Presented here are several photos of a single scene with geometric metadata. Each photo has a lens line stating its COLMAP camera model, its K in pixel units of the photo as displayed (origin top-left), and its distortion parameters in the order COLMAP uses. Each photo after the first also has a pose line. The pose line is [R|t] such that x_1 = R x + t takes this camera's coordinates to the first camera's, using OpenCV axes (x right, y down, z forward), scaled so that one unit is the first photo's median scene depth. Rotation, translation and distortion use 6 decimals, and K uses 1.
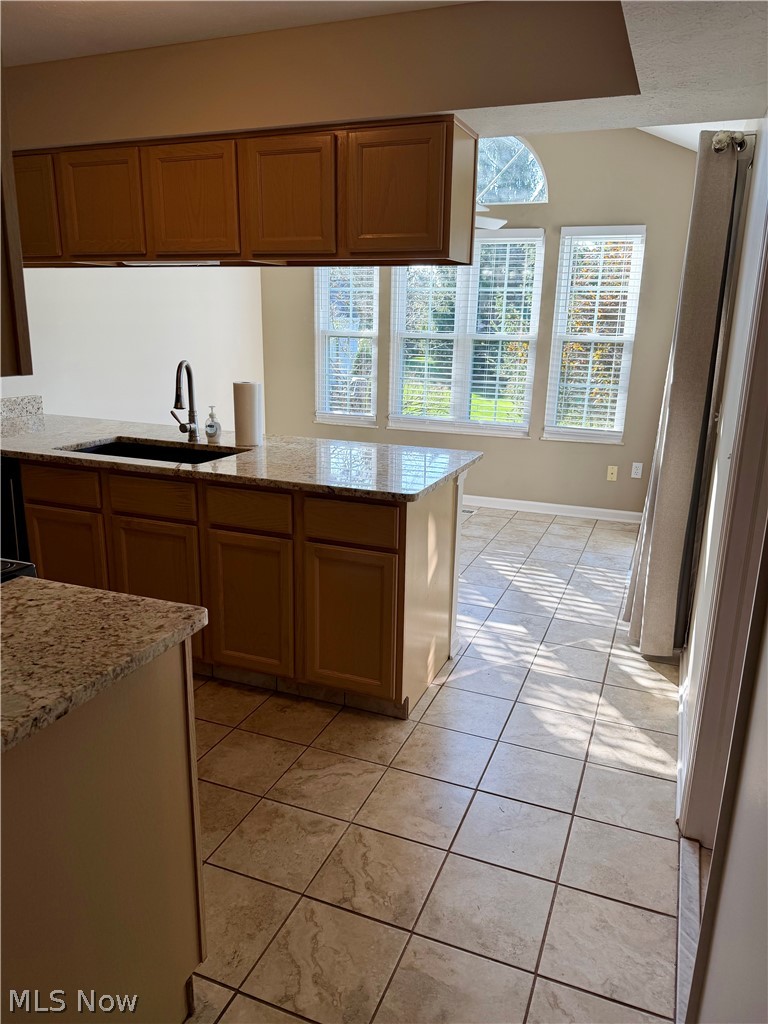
lens RADIAL K [[716.8, 0, 377.4], [0, 716.8, 514.3], [0, 0, 1]] dist [0.042340, -0.076177]
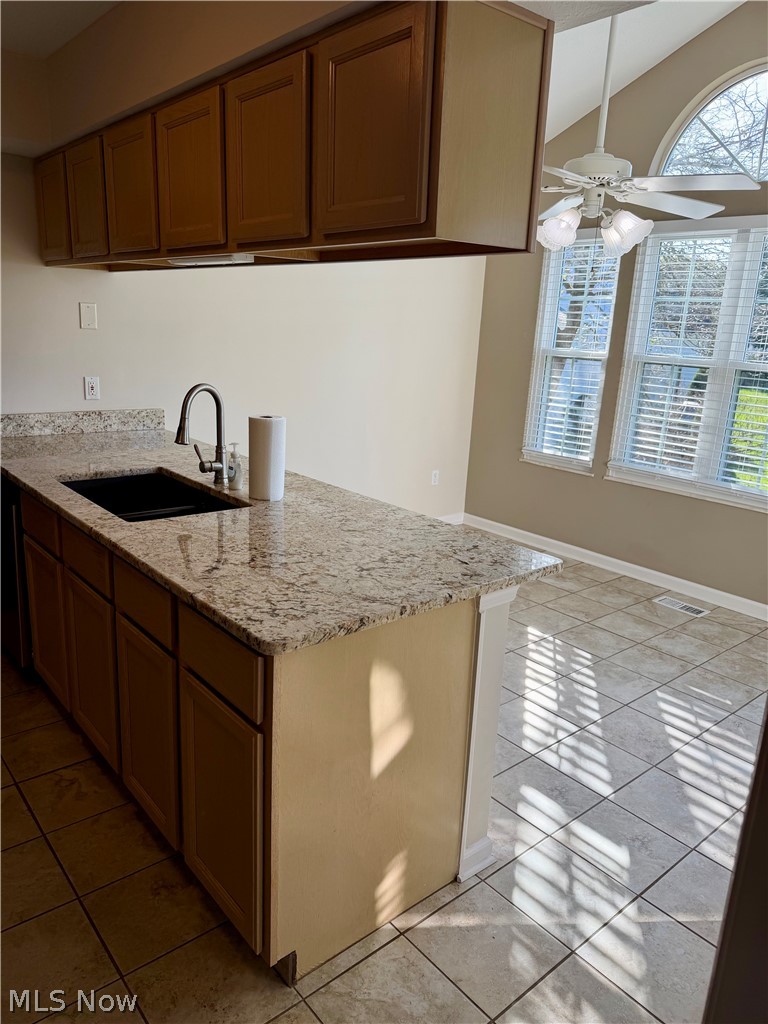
lens RADIAL K [[716.8, 0, 377.4], [0, 716.8, 514.3], [0, 0, 1]] dist [0.042340, -0.076177]
pose [[0.881690, 0.139334, -0.450788, 0.269061], [-0.145838, 0.989097, 0.020477, -0.113276], [0.448726, 0.047687, 0.892396, 0.379276]]
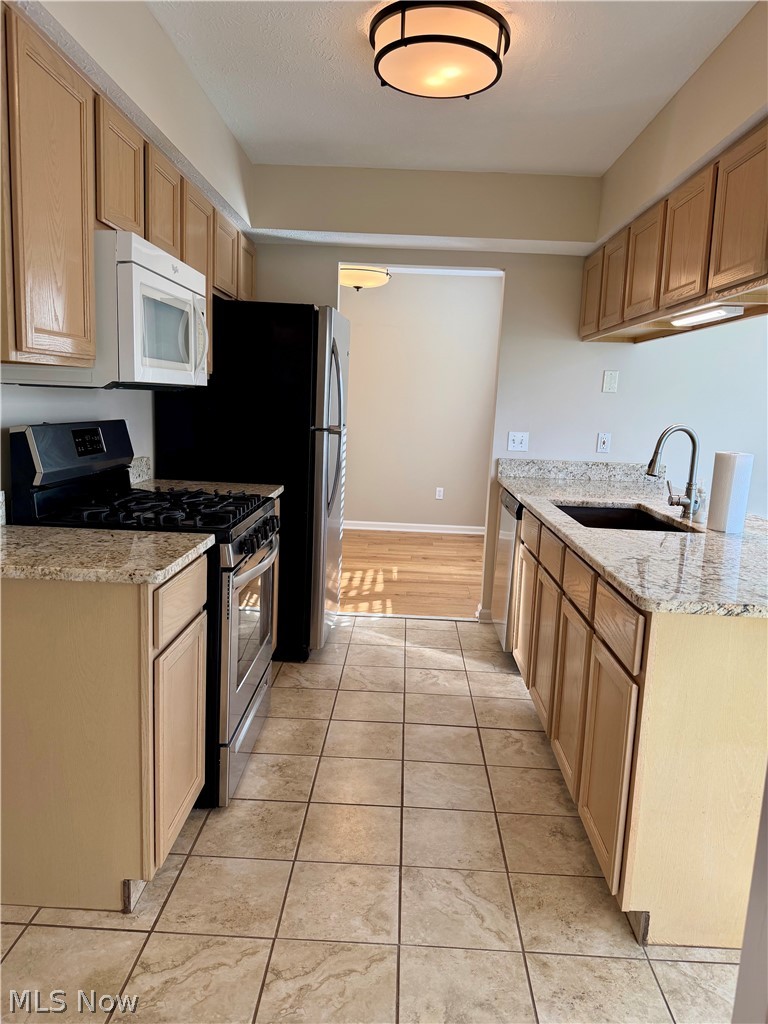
lens RADIAL K [[717.4, 0, 391.9], [0, 717.4, 514.1], [0, 0, 1]] dist [0.080824, -0.077890]
pose [[0.353006, 0.143316, -0.924579, 0.430900], [-0.270623, 0.961599, 0.045730, -0.052781], [0.895628, 0.234069, 0.378235, 0.366628]]
